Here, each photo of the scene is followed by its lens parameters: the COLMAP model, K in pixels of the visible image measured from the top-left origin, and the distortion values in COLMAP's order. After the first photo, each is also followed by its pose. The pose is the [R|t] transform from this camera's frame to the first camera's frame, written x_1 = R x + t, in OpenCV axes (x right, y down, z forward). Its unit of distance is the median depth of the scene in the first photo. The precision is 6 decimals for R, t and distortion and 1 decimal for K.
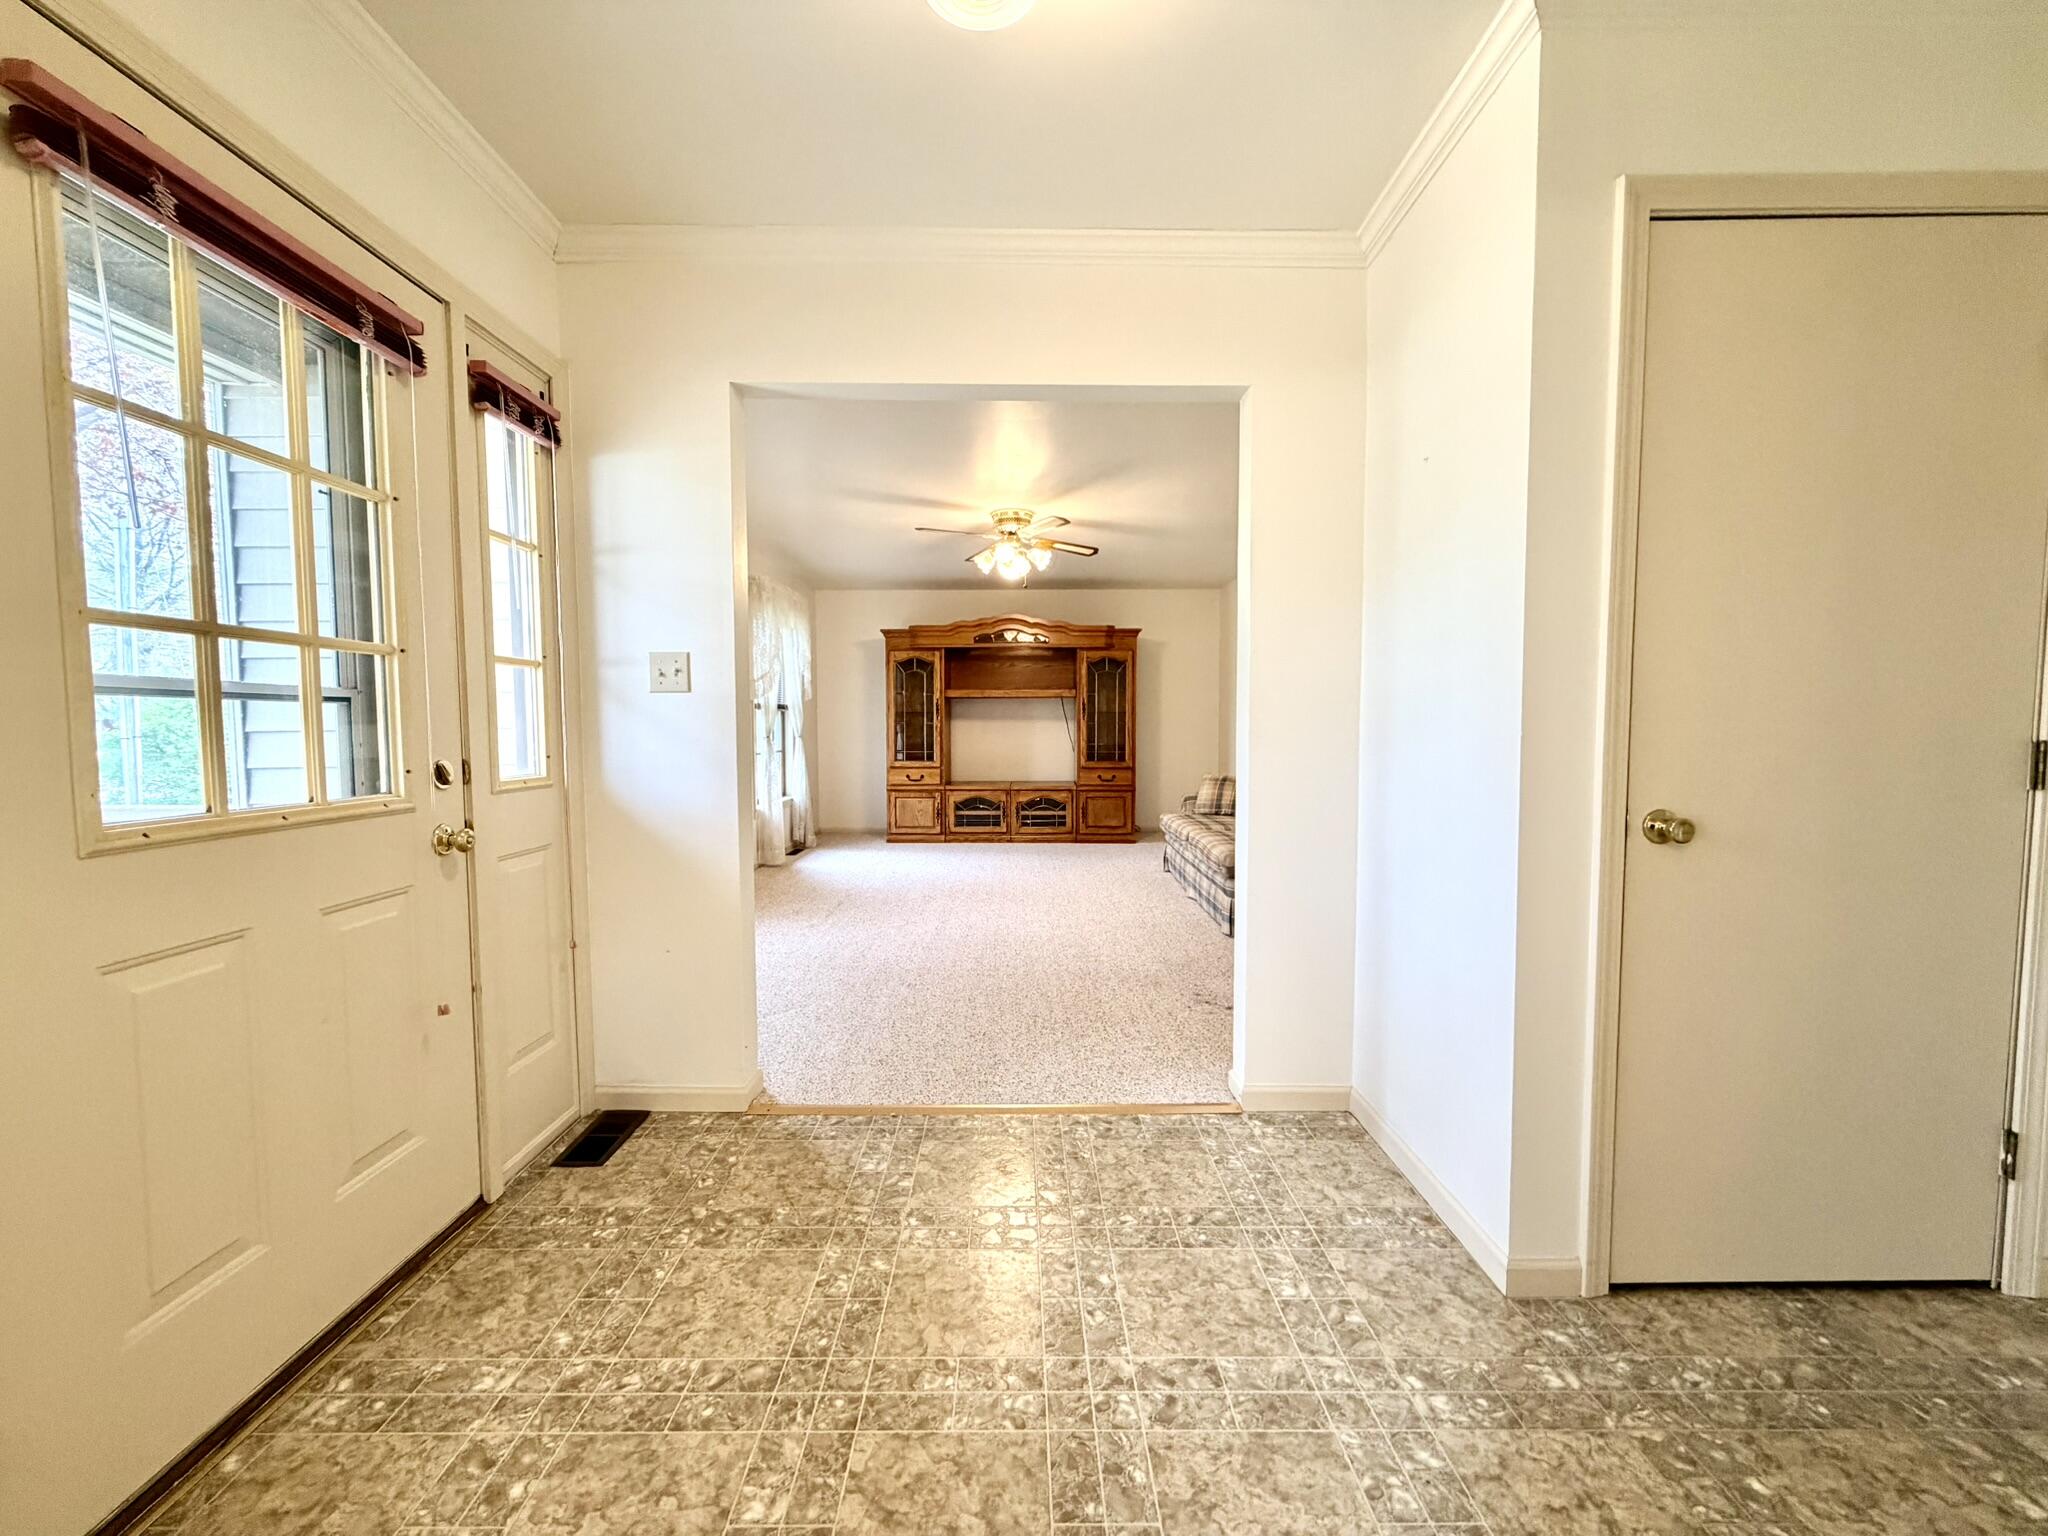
lens RADIAL K [[817.0, 0, 1015.7], [0, 817.0, 760.8], [0, 0, 1]] dist [-0.000182, 0.000095]
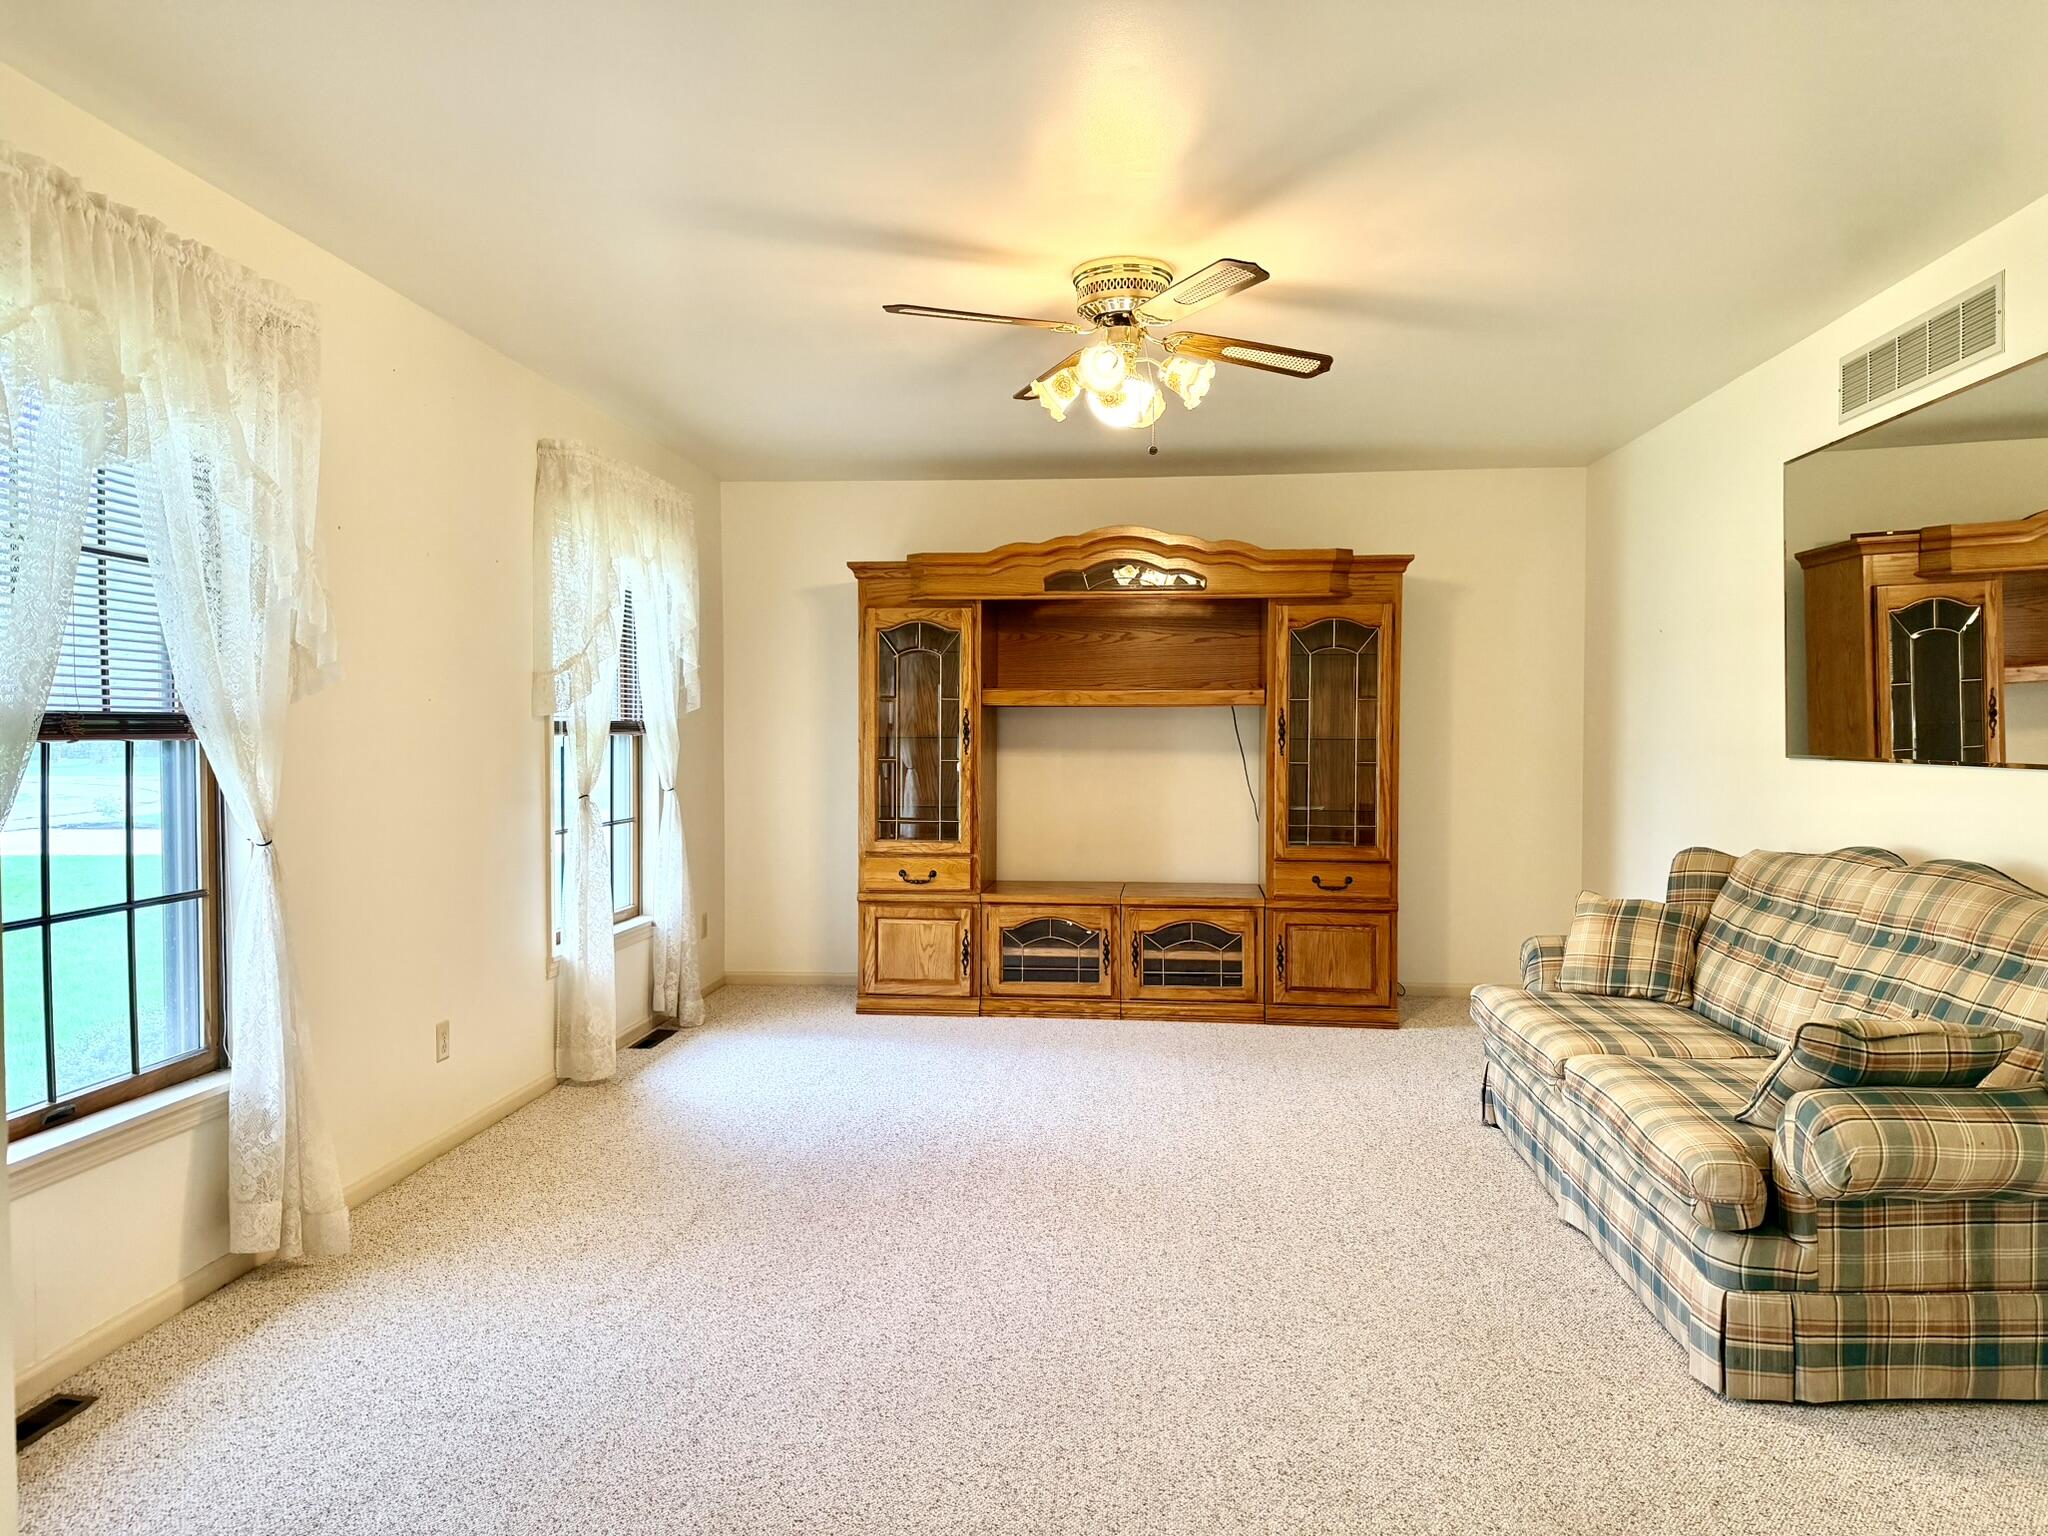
lens RADIAL K [[1449.6, 0, 1024.0], [0, 1449.6, 768.0], [0, 0, 1]] dist [0.088828, -0.109282]
pose [[0.996723, 0.005351, -0.080714, 0.004981], [-0.007335, 0.999678, -0.024298, -0.021906], [0.080558, 0.024810, 0.996441, 0.174129]]
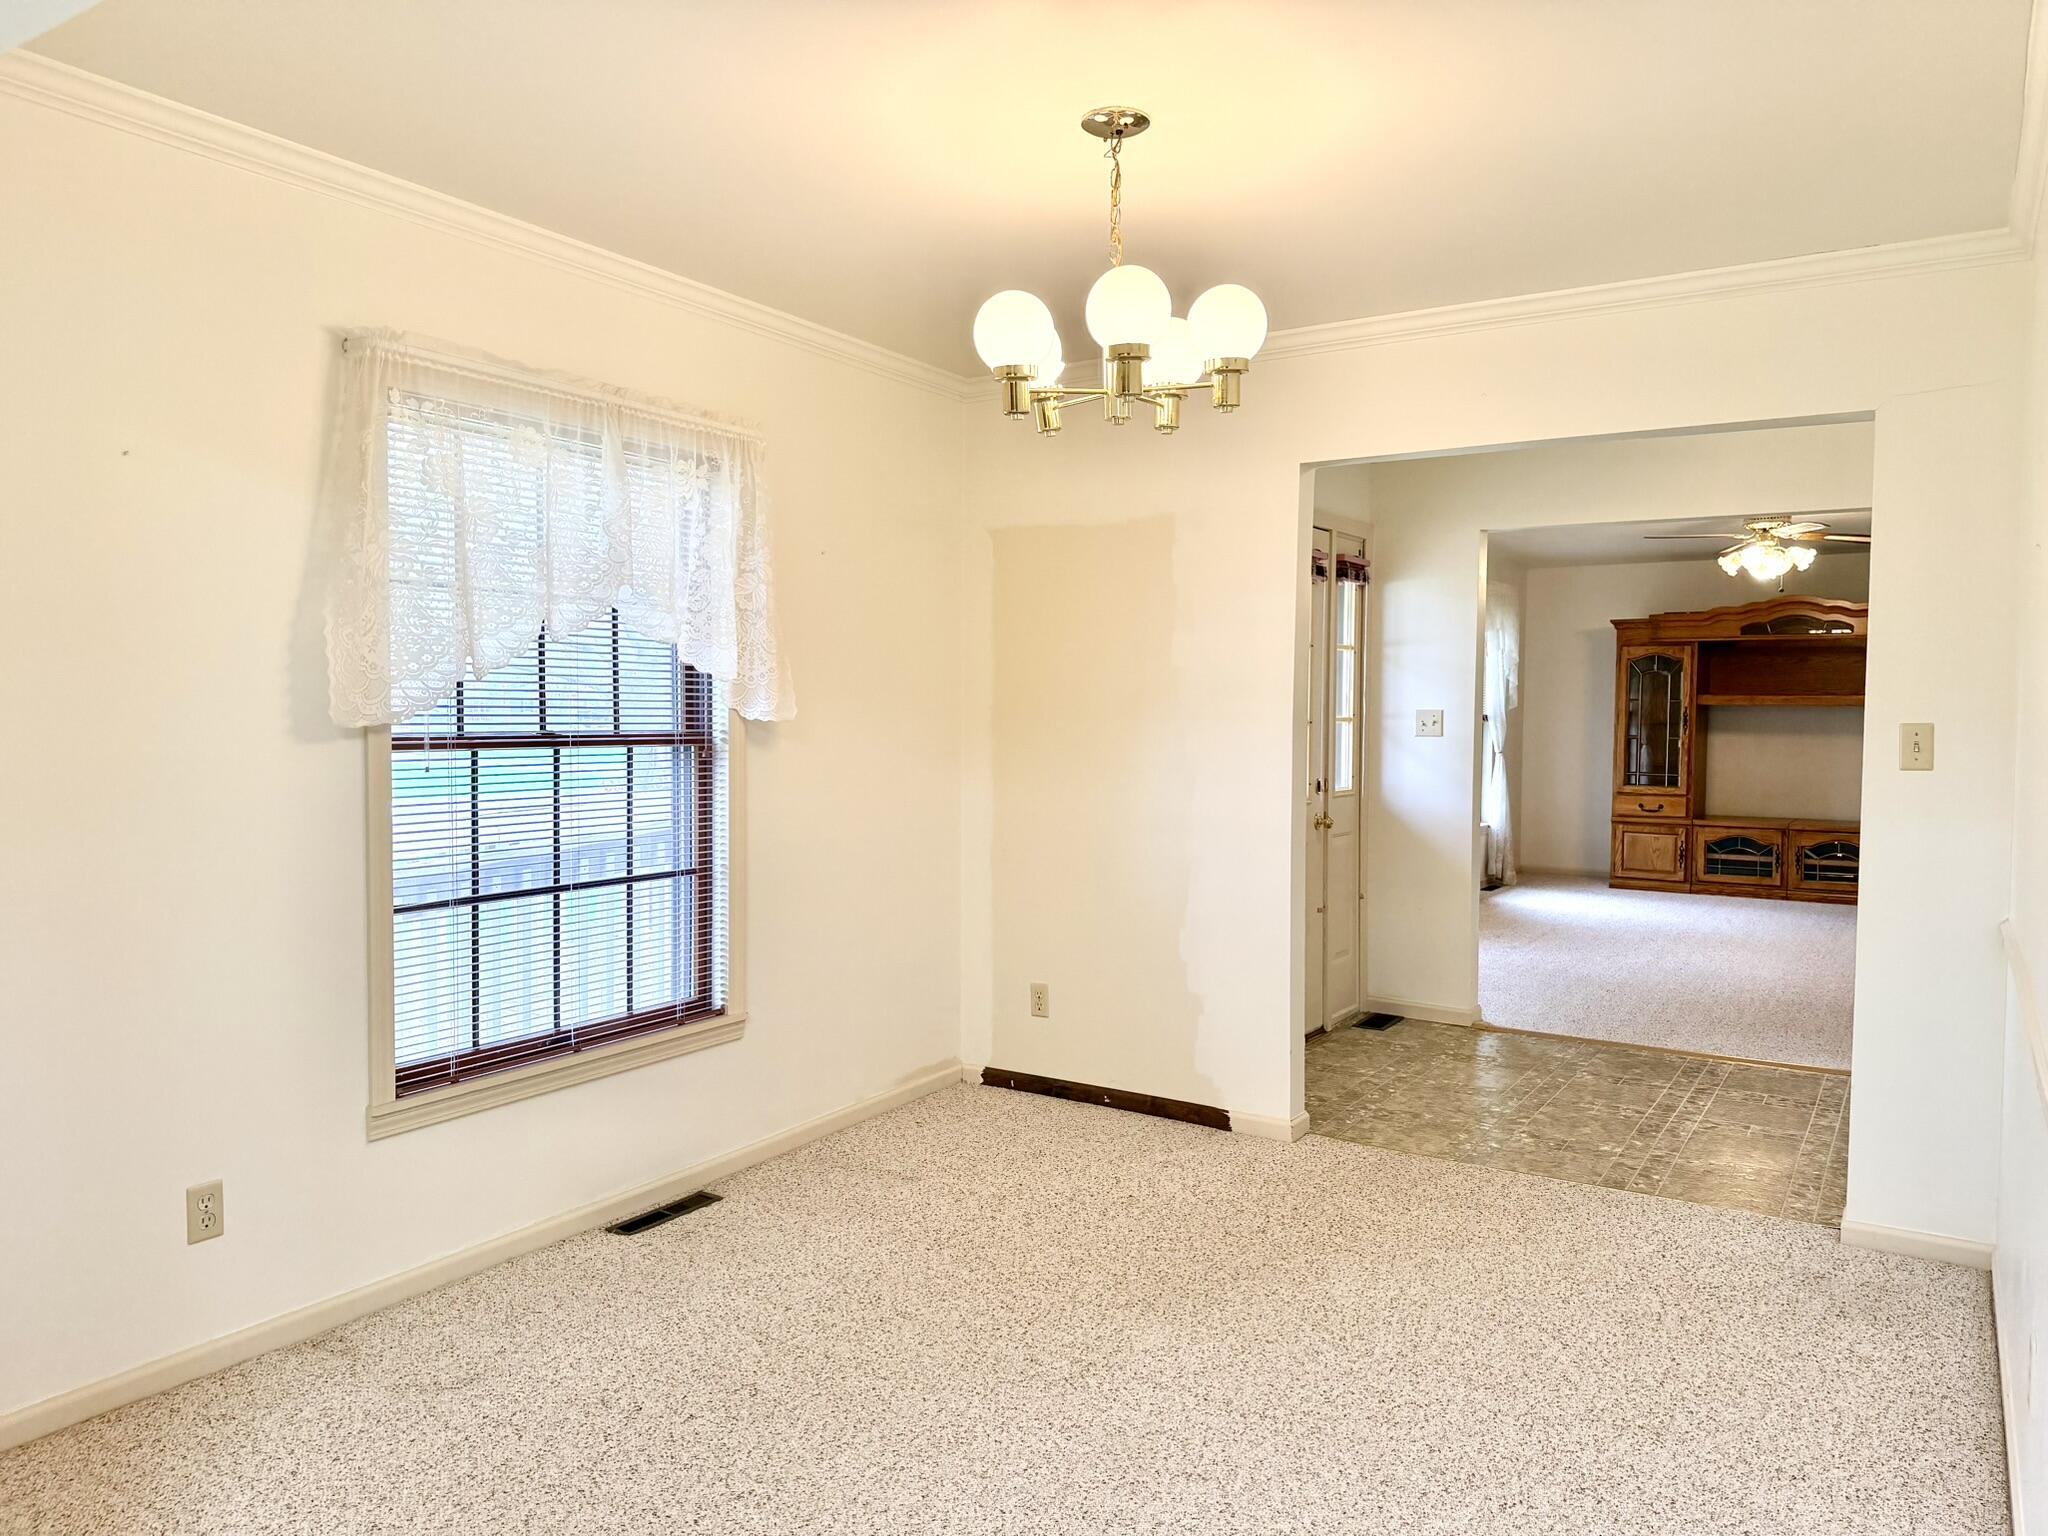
lens RADIAL K [[1449.6, 0, 1024.0], [0, 1449.6, 768.0], [0, 0, 1]] dist [0.088828, -0.109282]
pose [[0.846356, 0.030574, -0.531740, 0.118025], [-0.033007, 0.999443, 0.004929, -0.004435], [0.531594, 0.013380, 0.846893, -0.524470]]
